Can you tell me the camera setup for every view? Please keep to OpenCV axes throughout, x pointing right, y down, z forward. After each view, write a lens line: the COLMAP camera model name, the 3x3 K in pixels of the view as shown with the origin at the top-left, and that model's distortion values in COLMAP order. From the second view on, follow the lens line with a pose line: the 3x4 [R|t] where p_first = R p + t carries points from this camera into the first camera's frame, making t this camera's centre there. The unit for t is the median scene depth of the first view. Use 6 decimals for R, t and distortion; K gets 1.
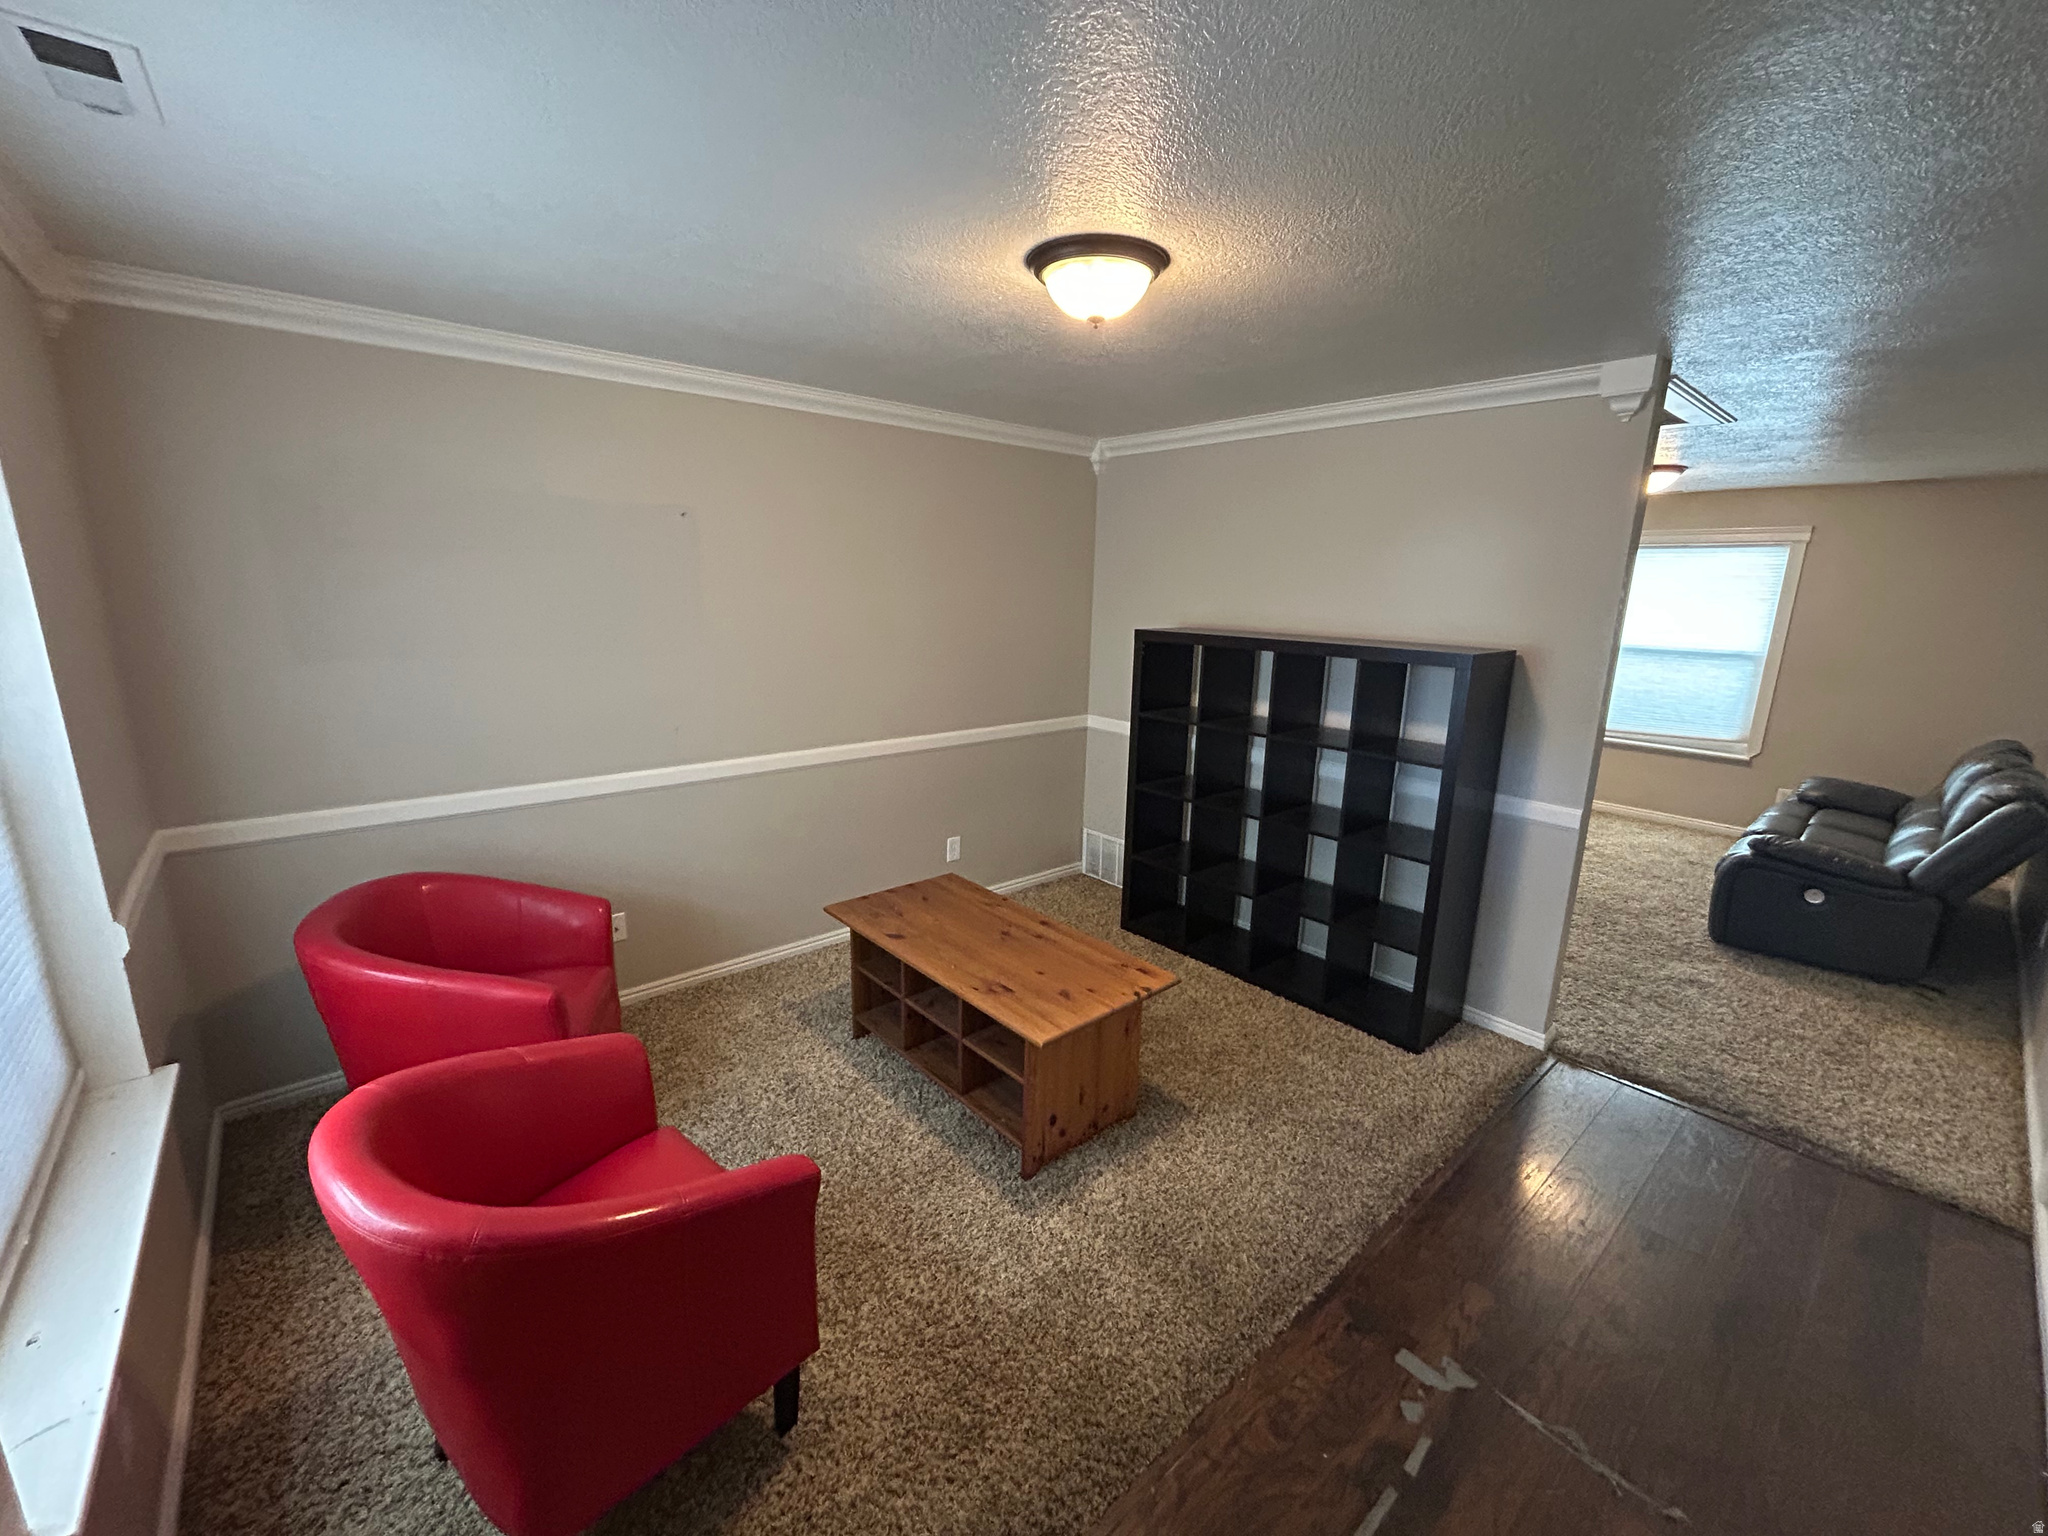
lens RADIAL K [[832.0, 0, 1010.9], [0, 832.0, 769.4], [0, 0, 1]] dist [-0.002281, 0.000528]
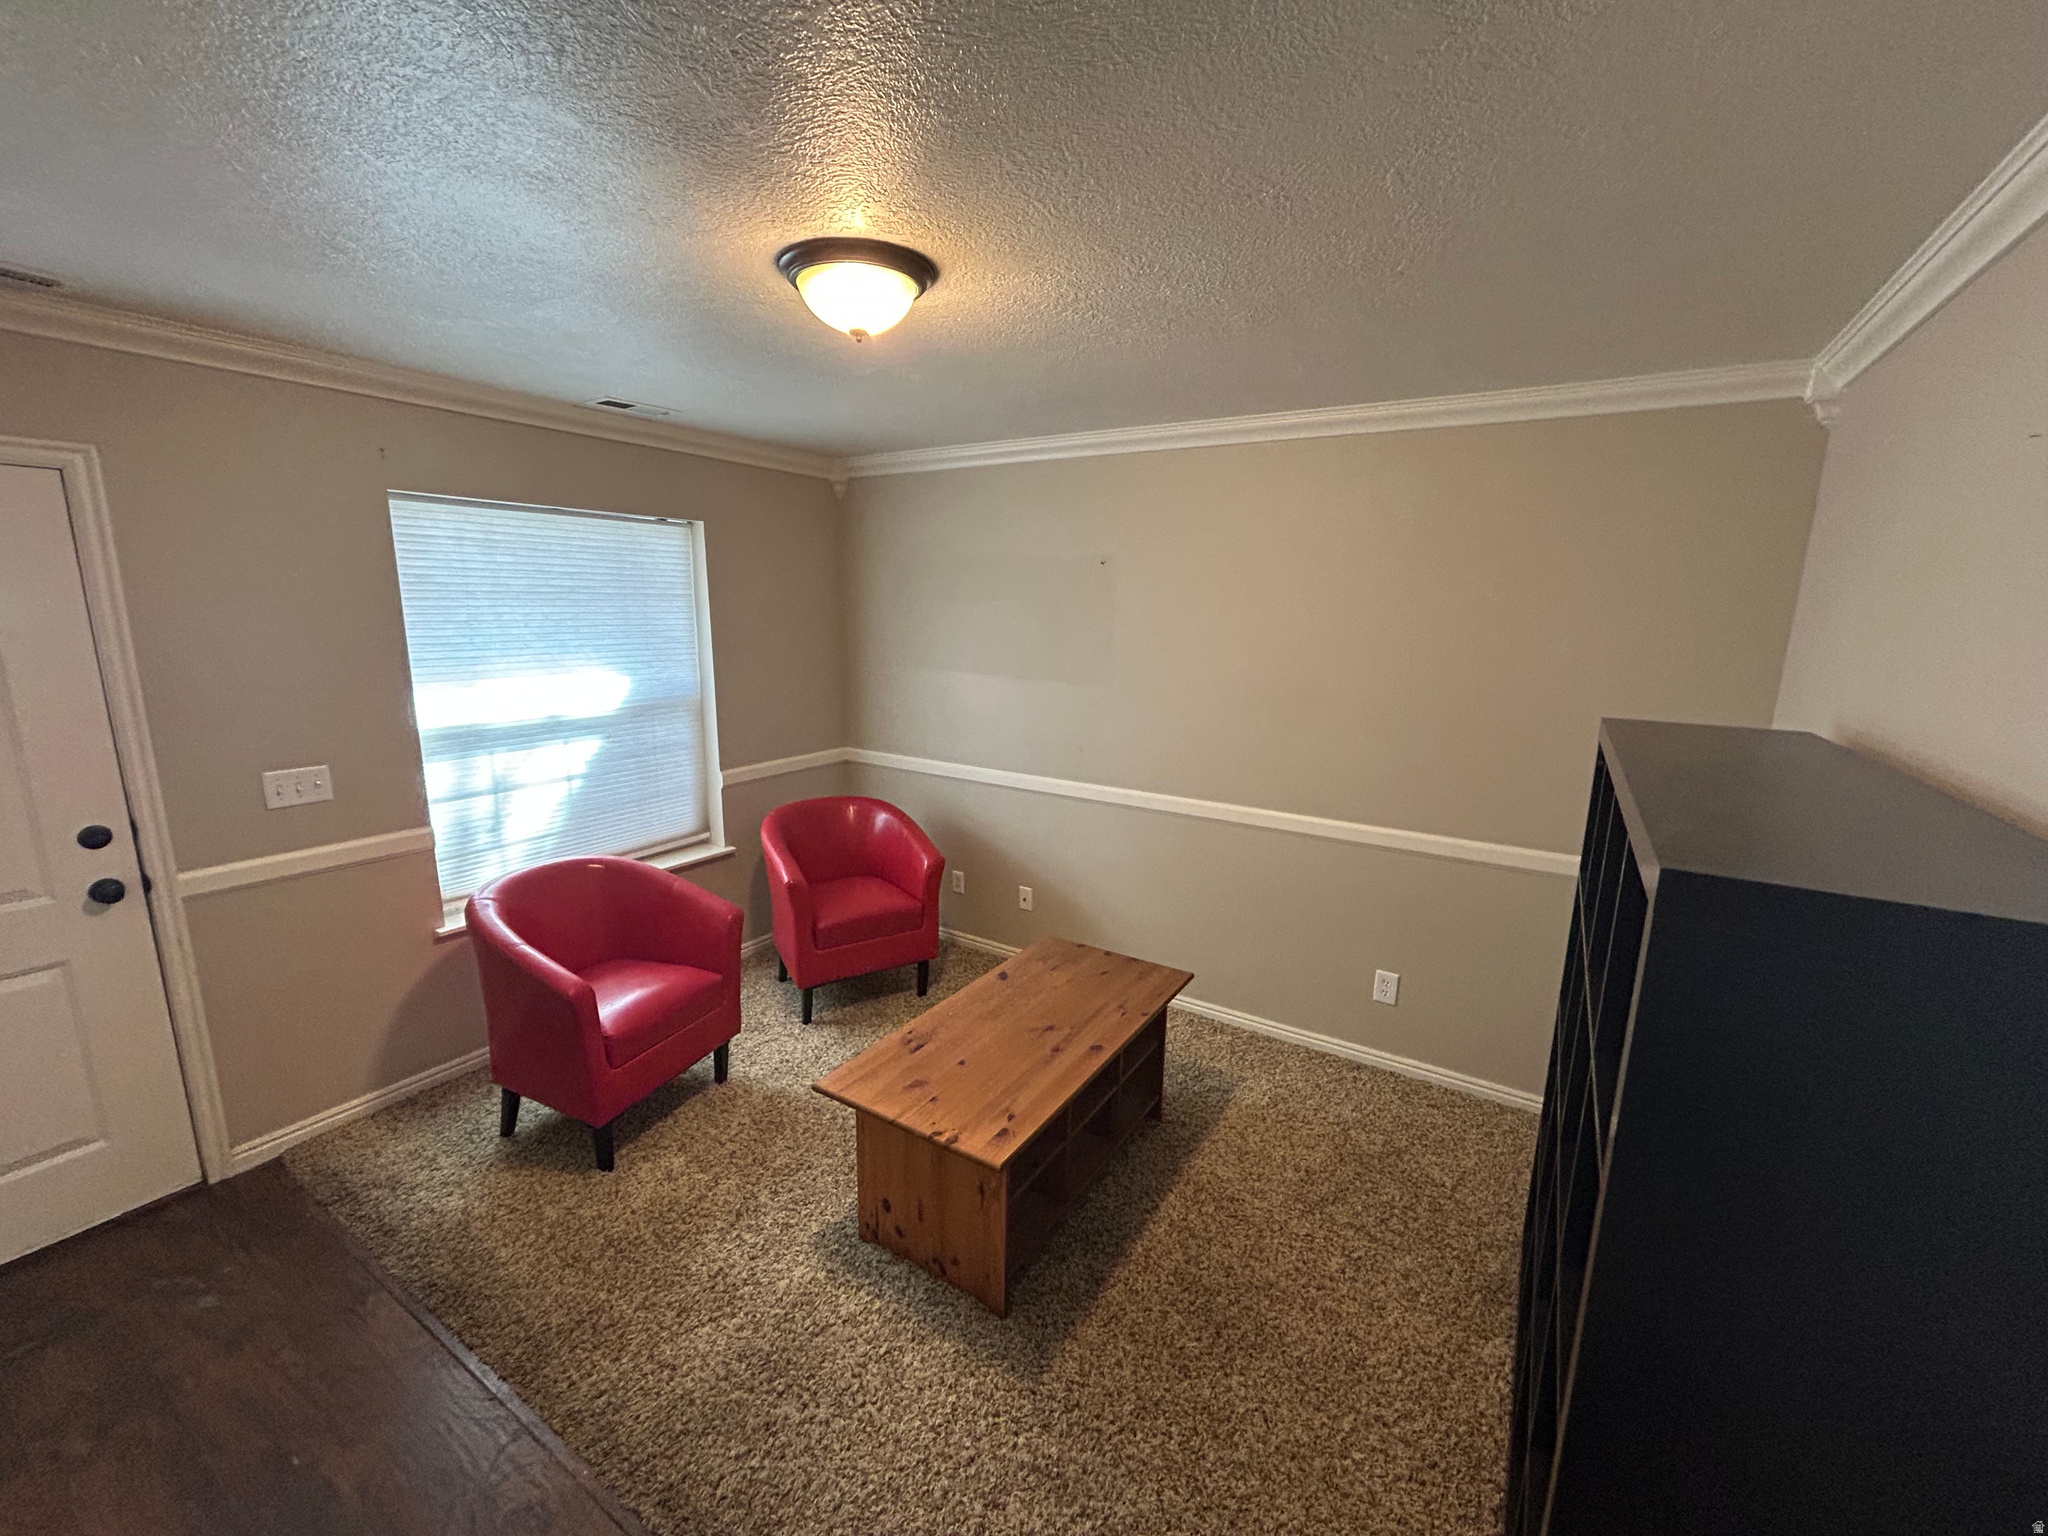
lens RADIAL K [[832.0, 0, 1039.4], [0, 832.0, 774.9], [0, 0, 1]] dist [-0.002281, 0.000528]
pose [[0.294648, 0.172965, -0.939822, 0.768904], [-0.230448, 0.967318, 0.105777, -0.145034], [0.927403, 0.185413, 0.324878, 0.686850]]
